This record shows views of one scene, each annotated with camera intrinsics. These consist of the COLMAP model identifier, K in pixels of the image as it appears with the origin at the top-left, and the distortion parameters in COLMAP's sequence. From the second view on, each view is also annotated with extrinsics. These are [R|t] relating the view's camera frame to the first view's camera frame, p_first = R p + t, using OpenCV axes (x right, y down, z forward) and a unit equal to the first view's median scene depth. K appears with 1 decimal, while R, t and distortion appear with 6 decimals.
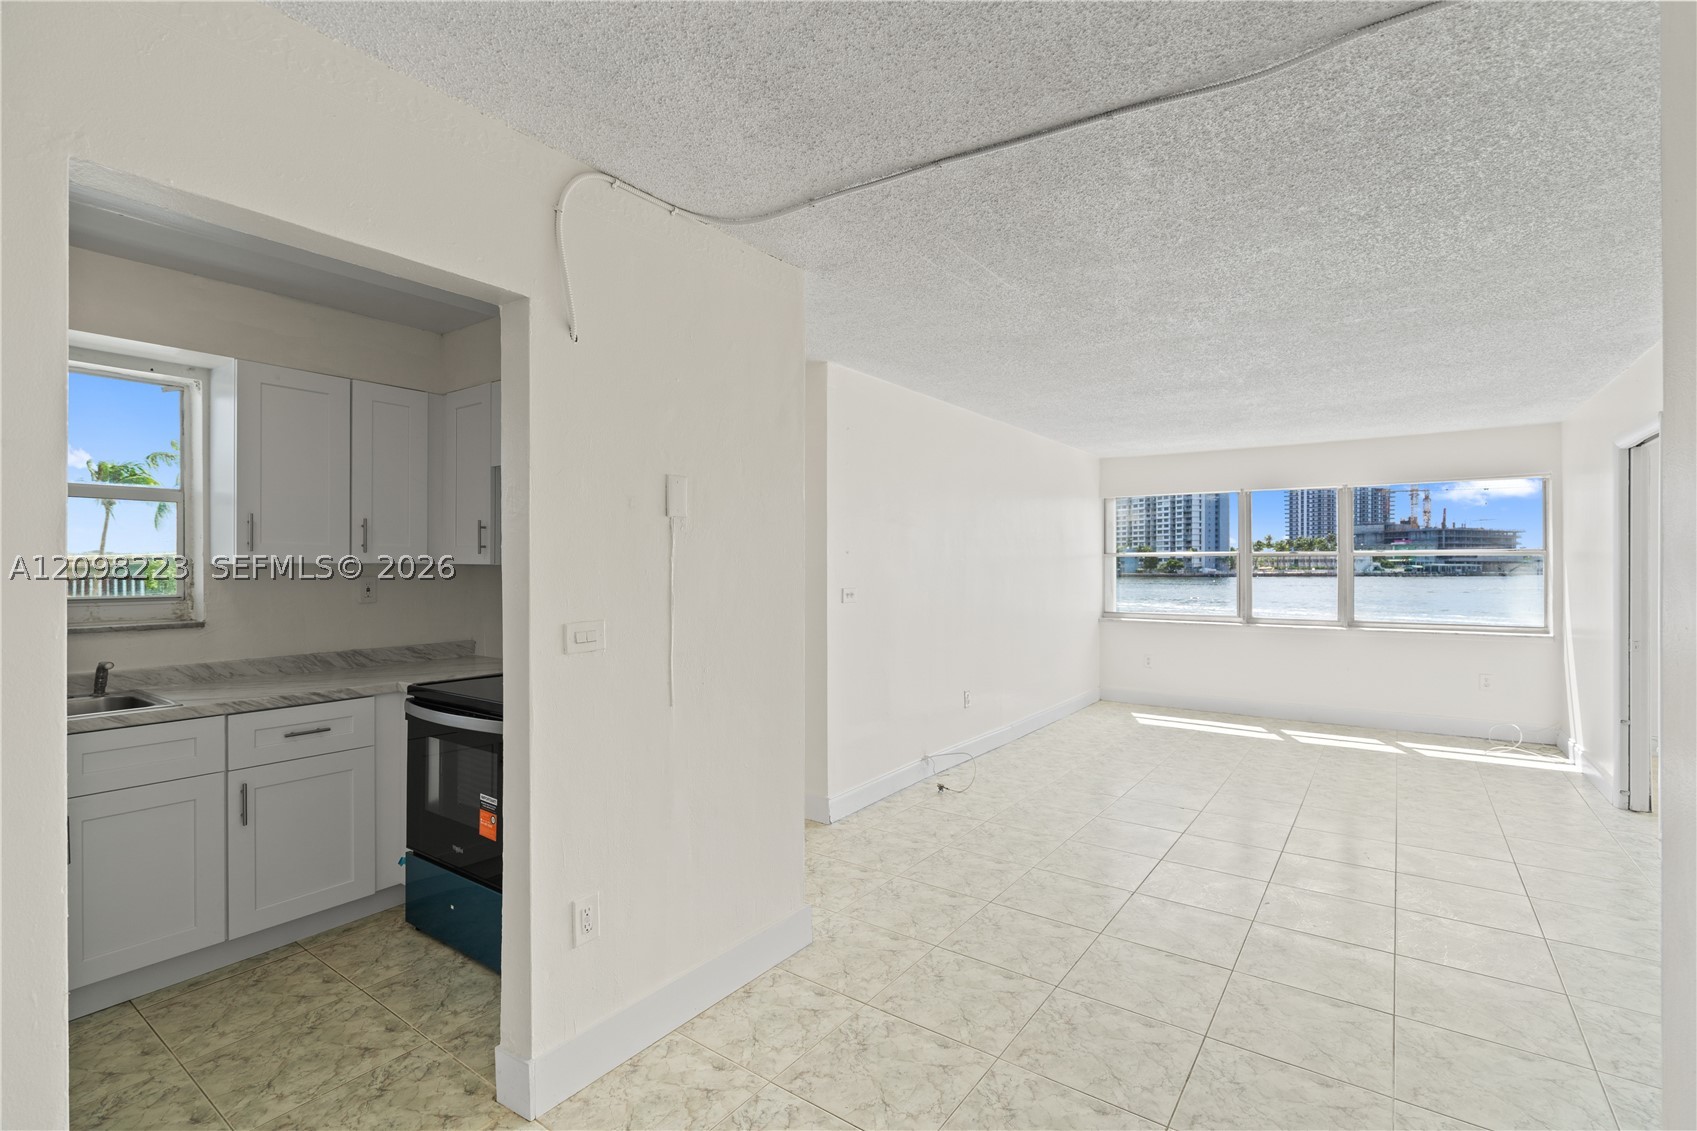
lens RADIAL K [[764.3, 0, 848.0], [0, 764.3, 568.6], [0, 0, 1]] dist [-0.004218, 0.001179]
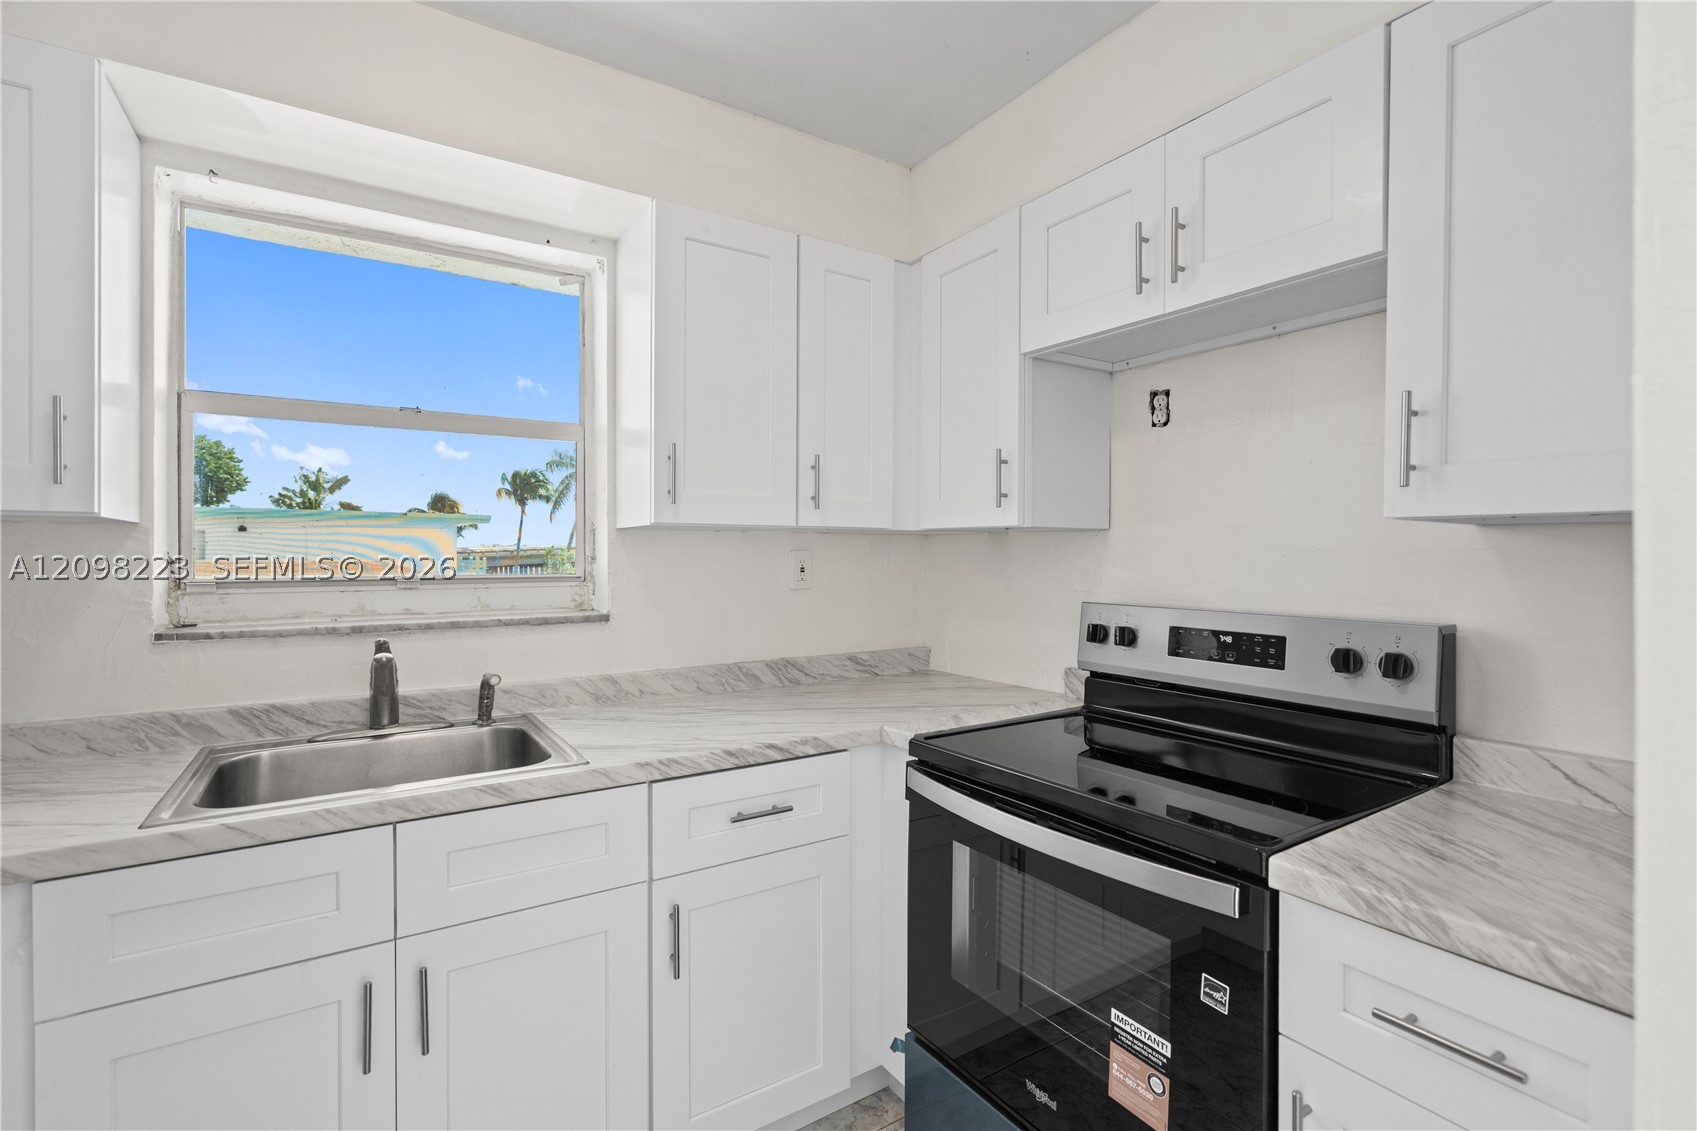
lens RADIAL K [[769.5, 0, 845.3], [0, 769.5, 554.7], [0, 0, 1]] dist [-0.012256, 0.007523]
pose [[0.931361, 0.000233, -0.364096, -0.429223], [-0.001852, 0.999990, -0.004096, 0.021299], [0.364092, 0.004489, 0.931352, 0.472120]]
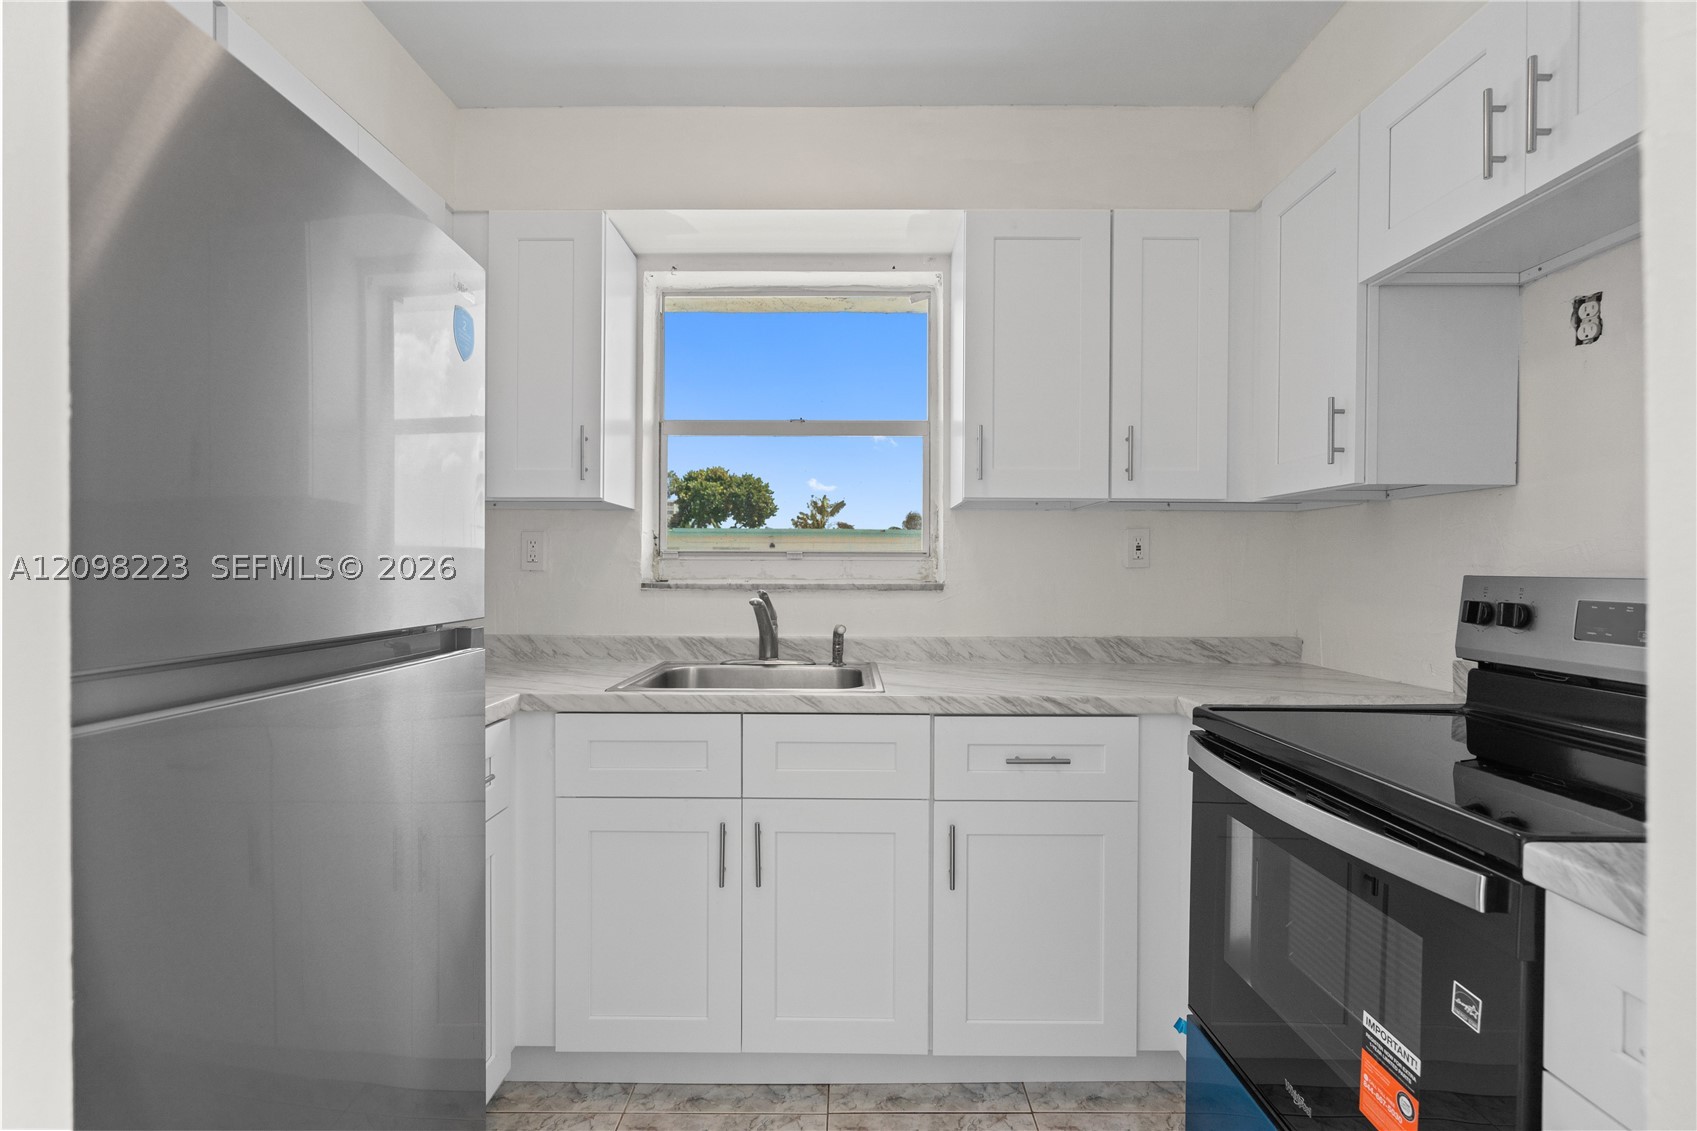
lens RADIAL K [[764.3, 0, 848.0], [0, 764.3, 568.6], [0, 0, 1]] dist [-0.004218, 0.001179]
pose [[0.582552, 0.003751, -0.812784, -0.291782], [-0.008604, 0.999962, -0.001553, 0.060625], [0.812748, 0.007898, 0.582562, 0.505050]]
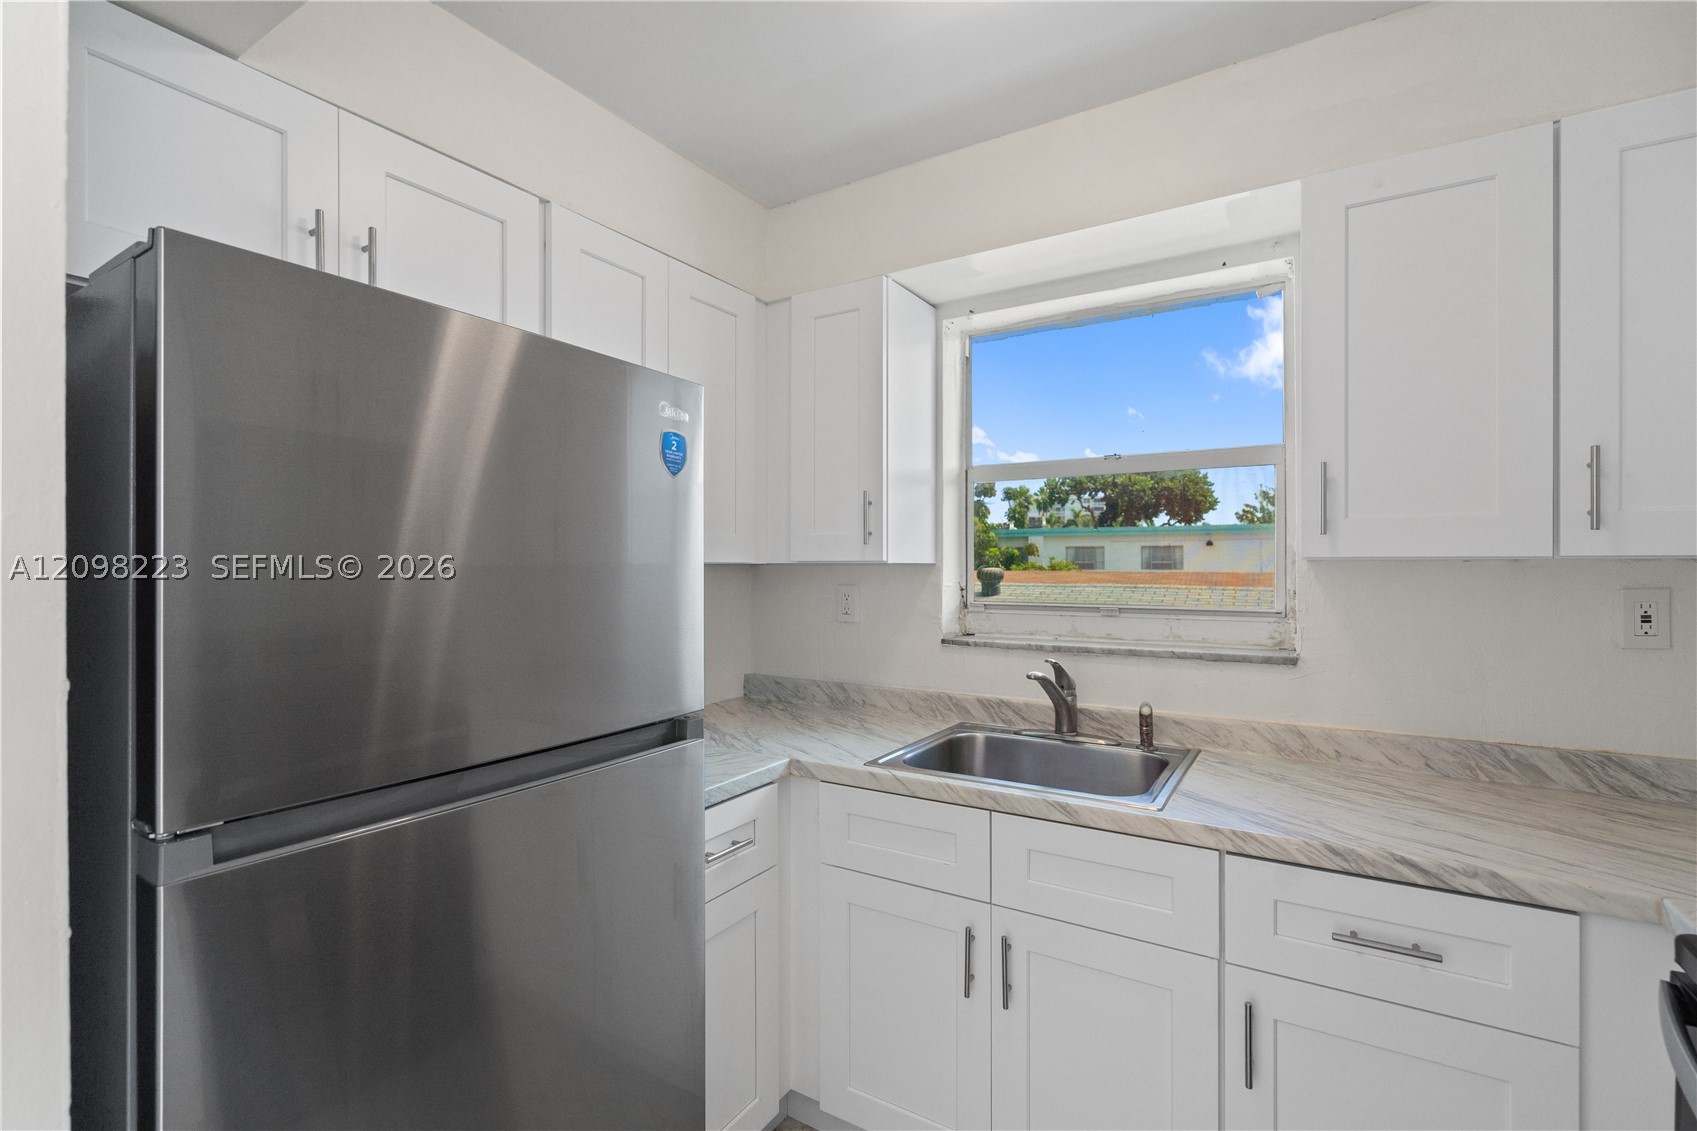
lens RADIAL K [[768.3, 0, 847.1], [0, 768.3, 561.8], [0, 0, 1]] dist [-0.014382, 0.006088]
pose [[0.069789, -0.003140, -0.997557, -0.289097], [-0.003855, 0.999987, -0.003417, -0.001426], [0.997554, 0.004084, 0.069776, 0.648459]]
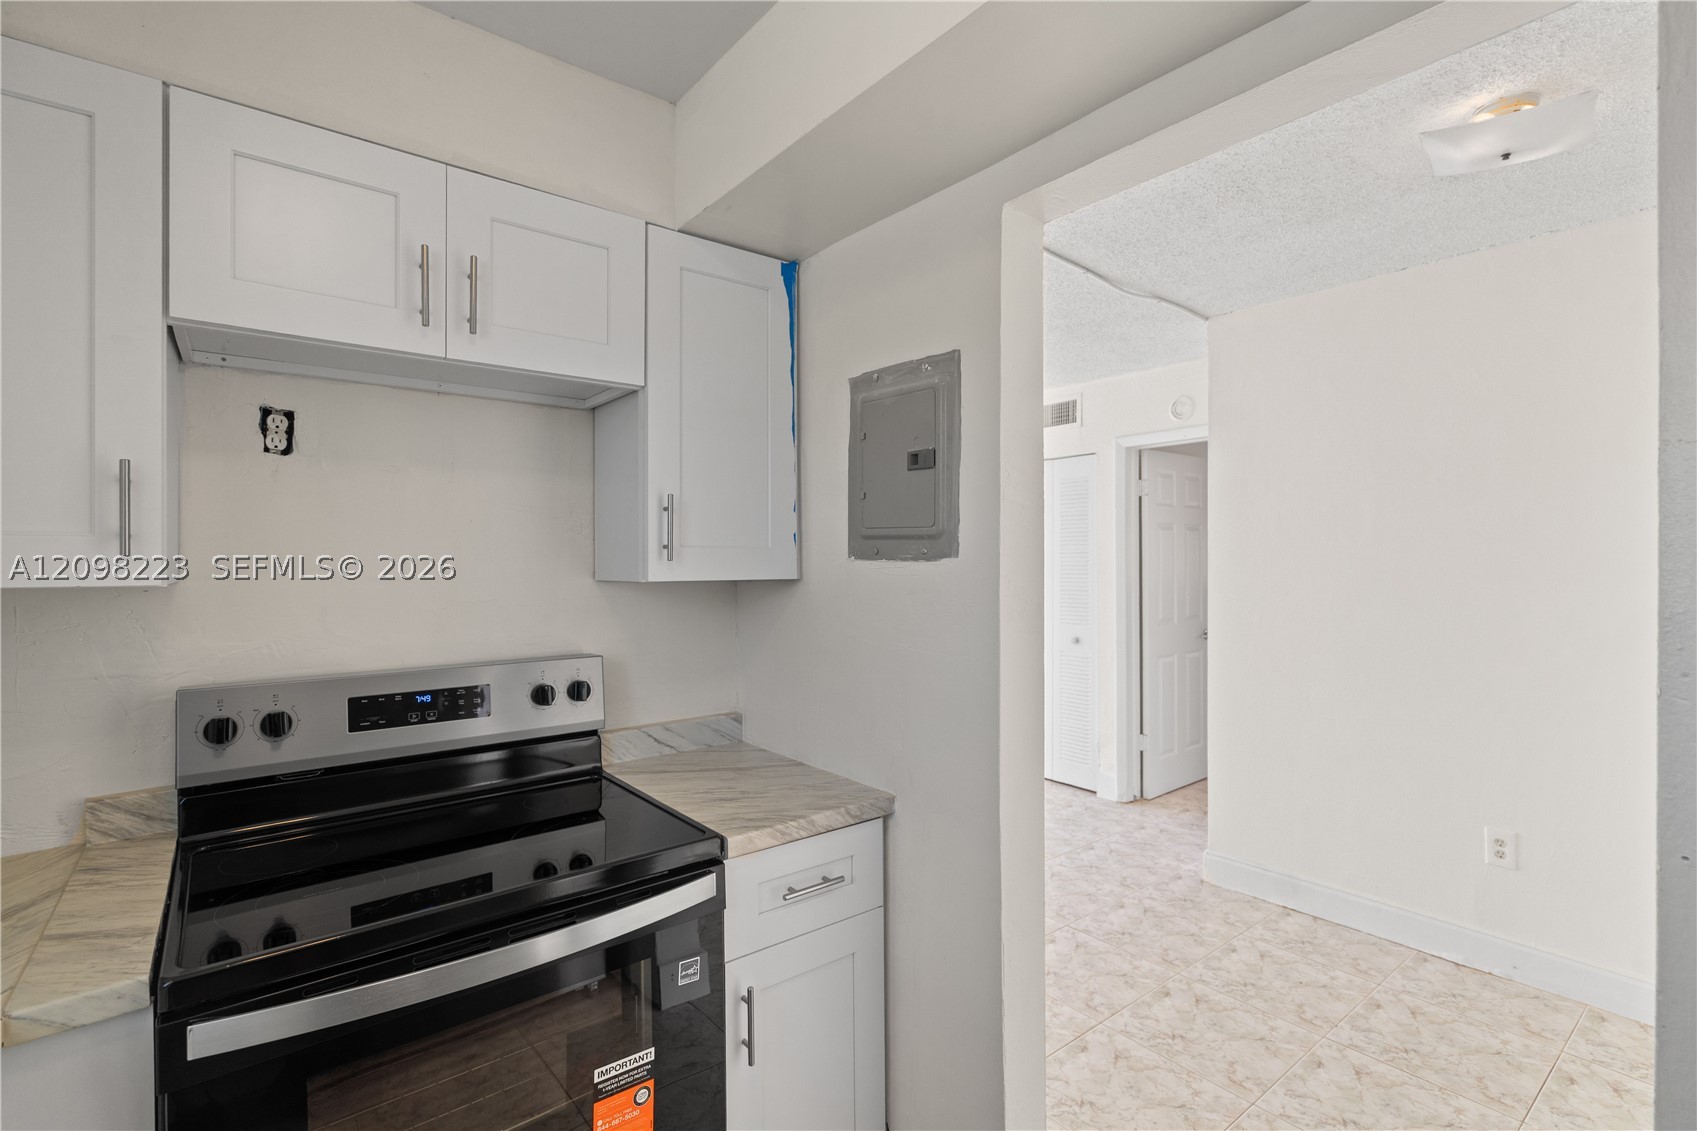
lens RADIAL K [[800.2, 0, 851.7], [0, 800.2, 551.3], [0, 0, 1]] dist [-0.001301, -0.000197]
pose [[0.276166, -0.001879, 0.961108, -0.844345], [0.008466, 0.999964, -0.000478, -0.021959], [-0.961073, 0.008268, 0.276172, 0.657392]]
